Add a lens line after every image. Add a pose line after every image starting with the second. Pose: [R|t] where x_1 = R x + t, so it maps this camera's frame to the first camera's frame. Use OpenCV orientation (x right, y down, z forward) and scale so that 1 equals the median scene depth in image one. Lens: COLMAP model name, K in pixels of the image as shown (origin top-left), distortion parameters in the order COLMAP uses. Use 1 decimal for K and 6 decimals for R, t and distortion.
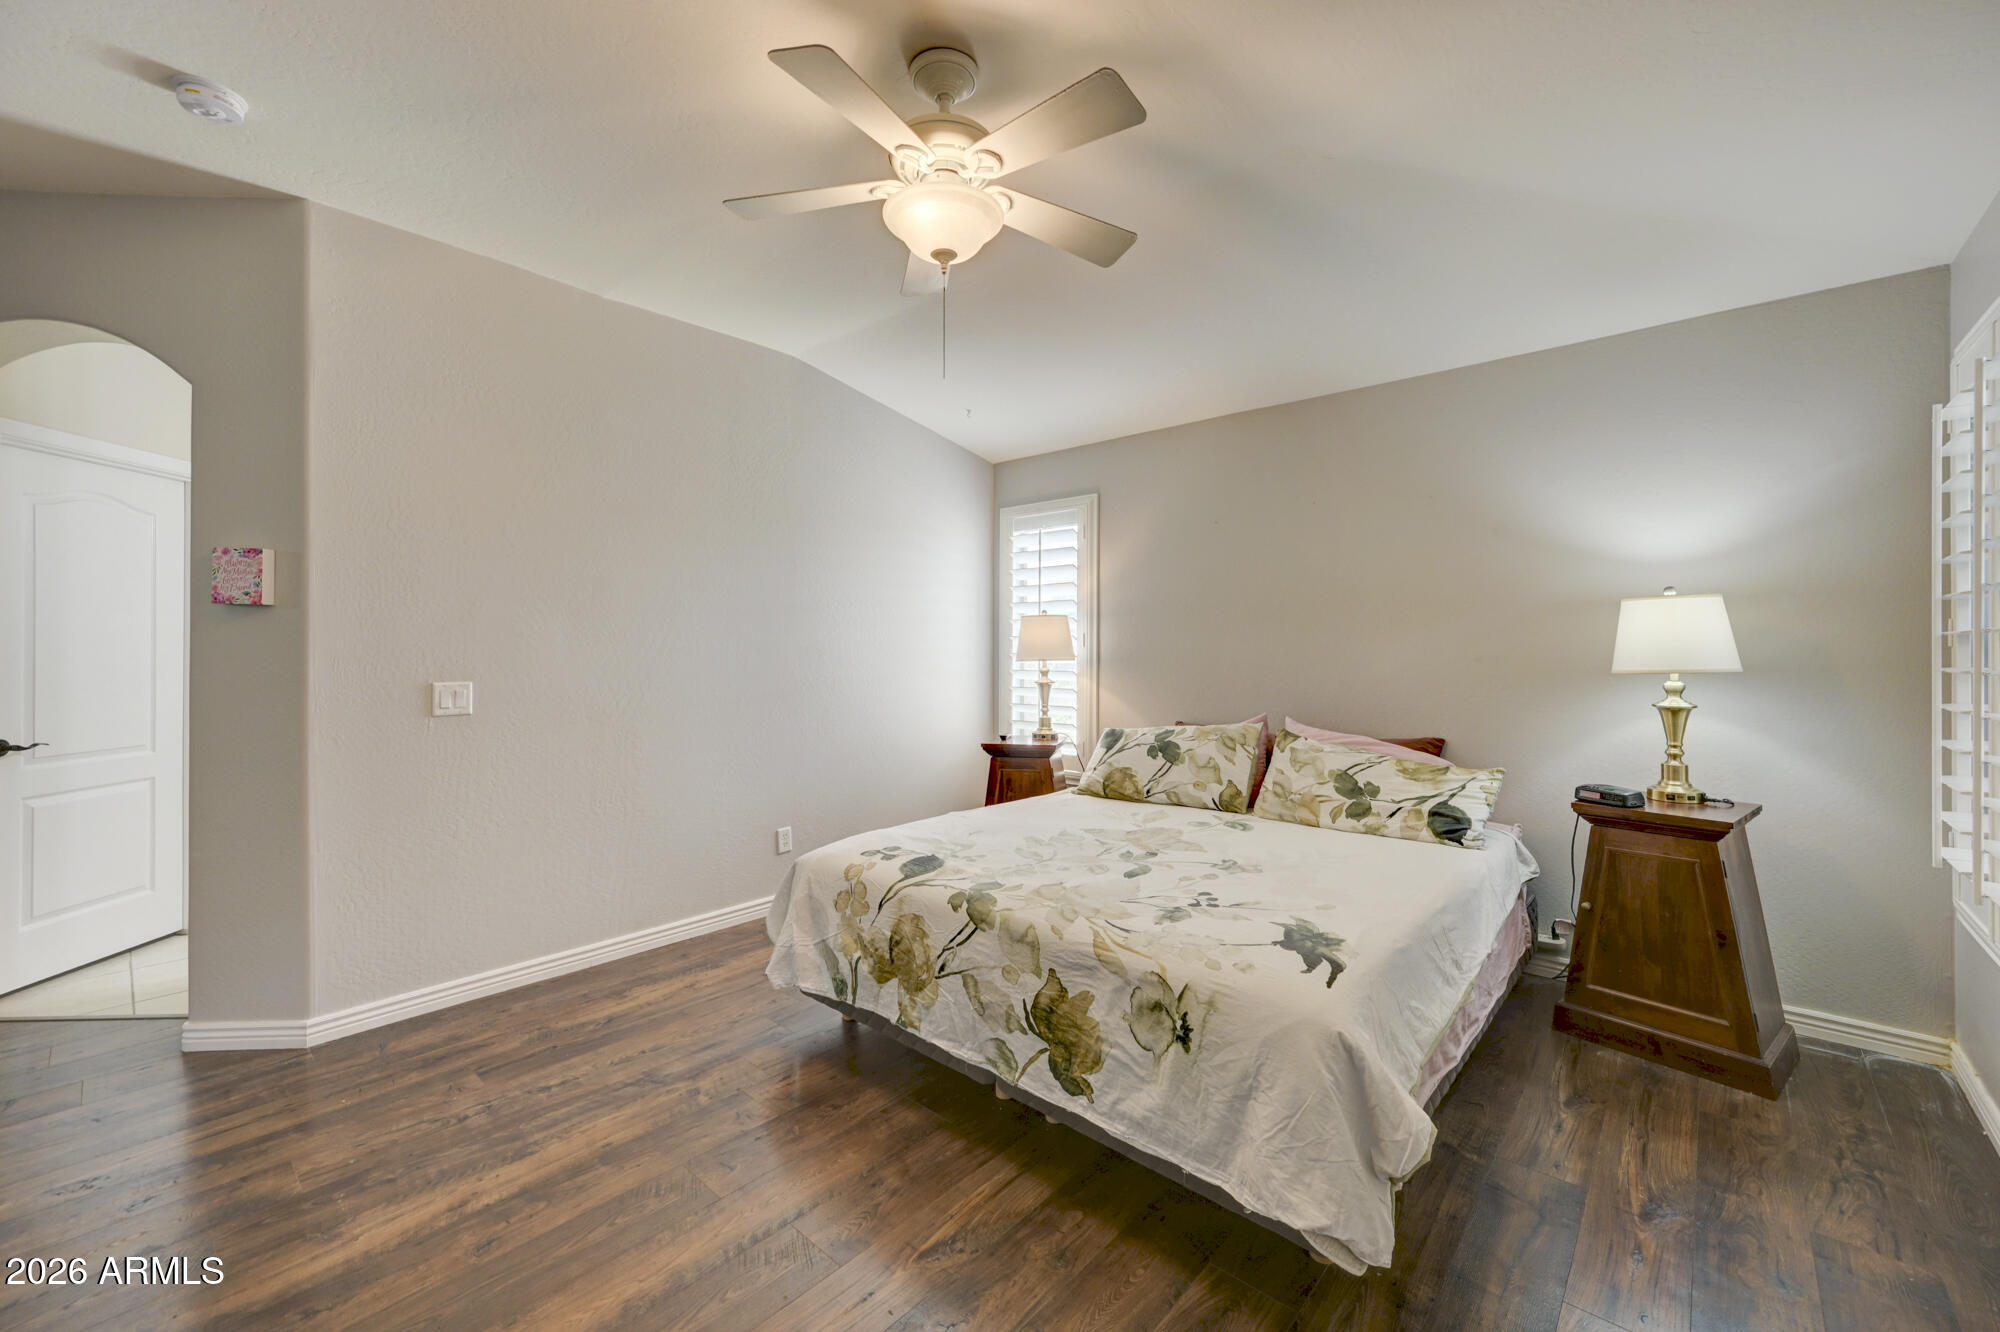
lens RADIAL K [[782.5, 0, 997.7], [0, 782.5, 653.4], [0, 0, 1]] dist [-0.000747, 0.000108]
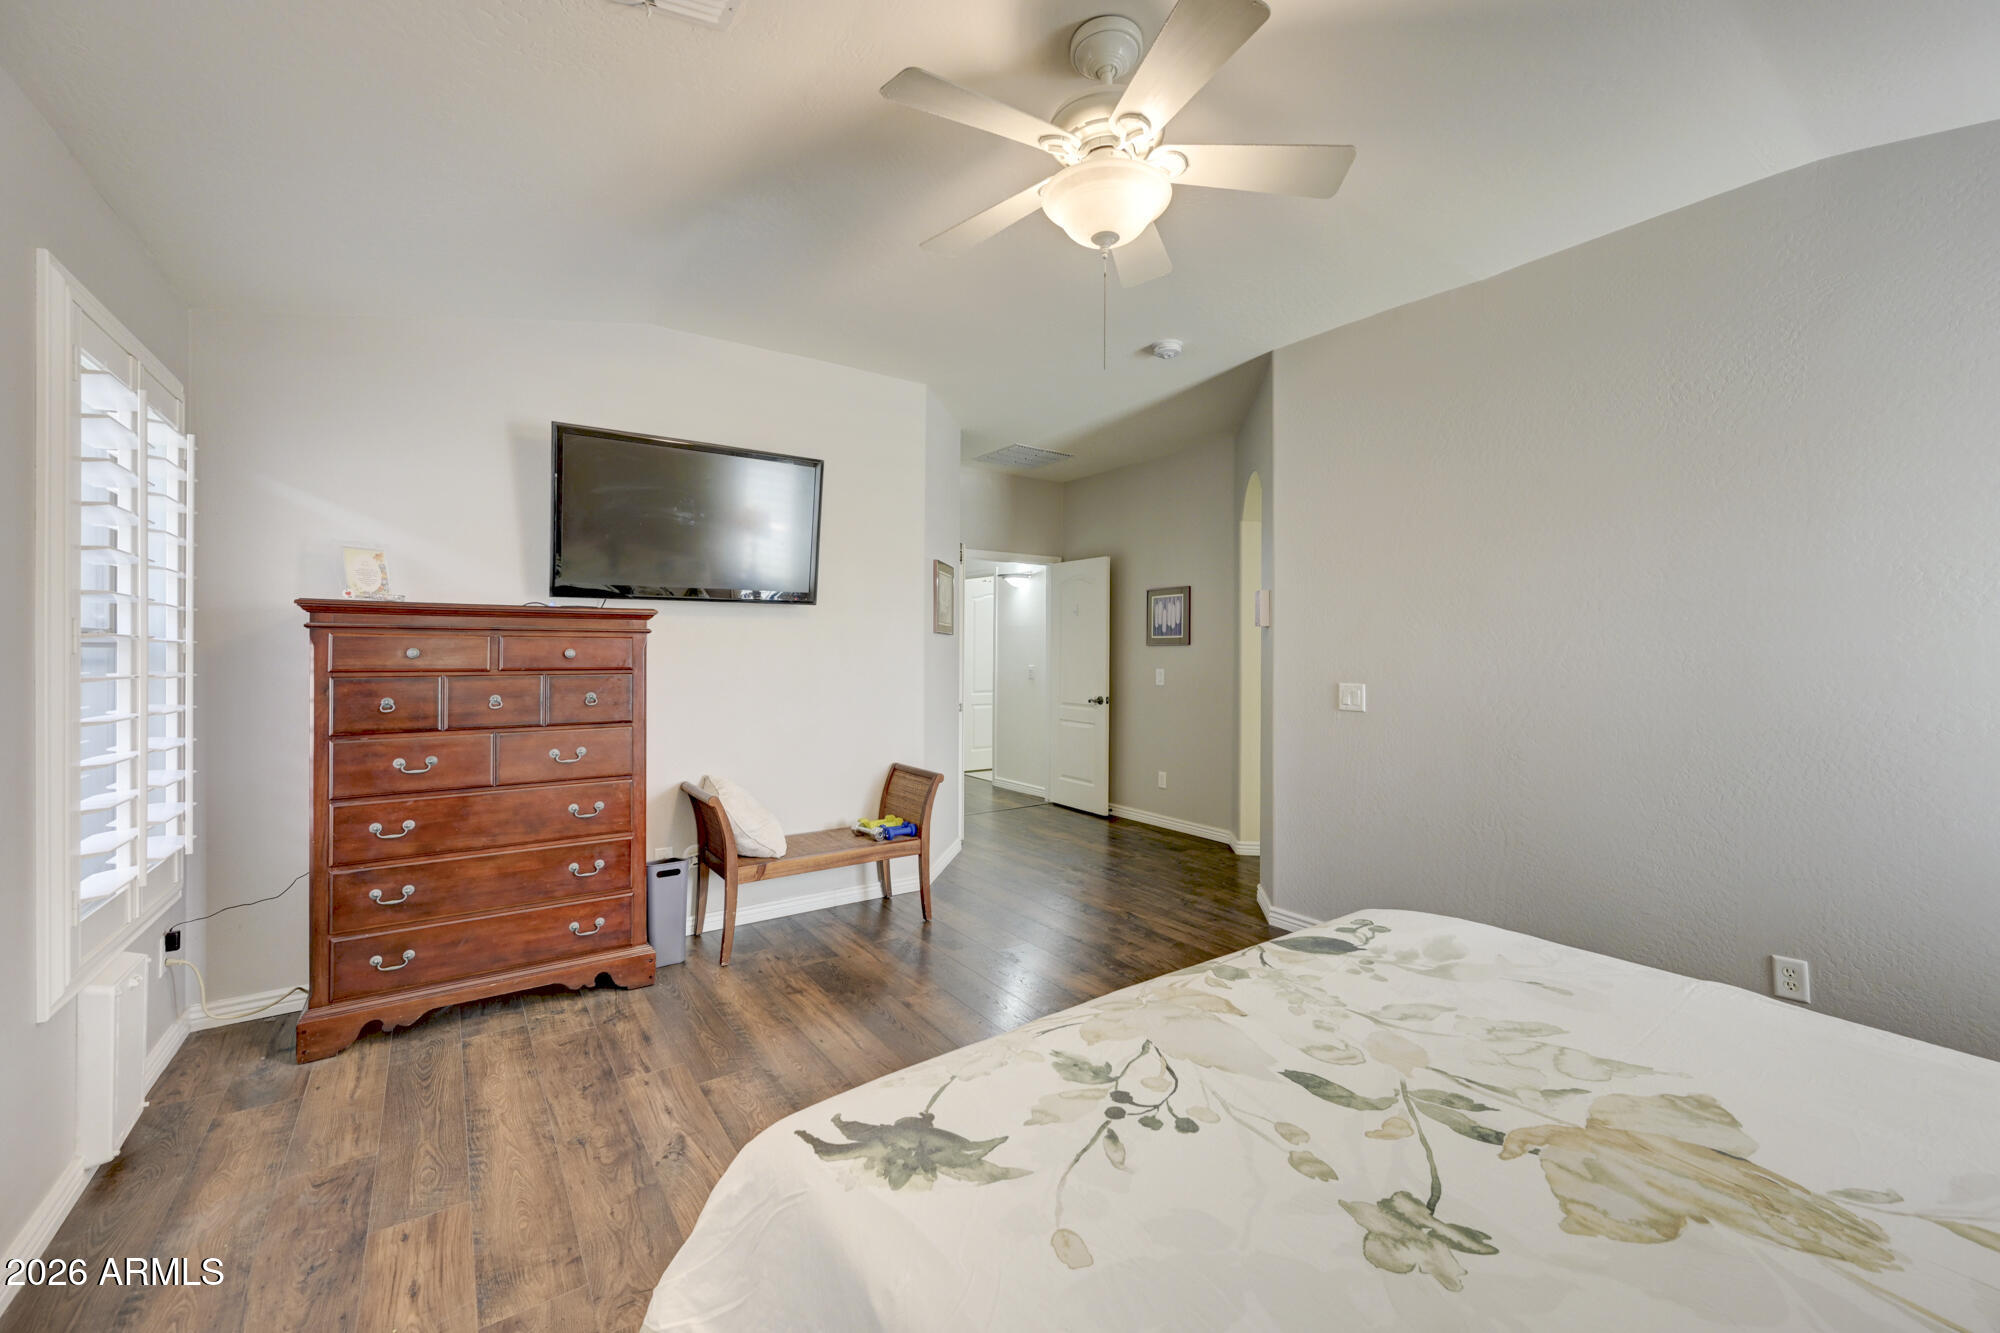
lens RADIAL K [[782.5, 0, 997.7], [0, 782.5, 653.9], [0, 0, 1]] dist [-0.000747, 0.000108]
pose [[-0.214240, -0.000032, -0.976781, 0.836051], [-0.014844, 0.999885, 0.003223, -0.005717], [0.976668, 0.015189, -0.214216, 1.030448]]
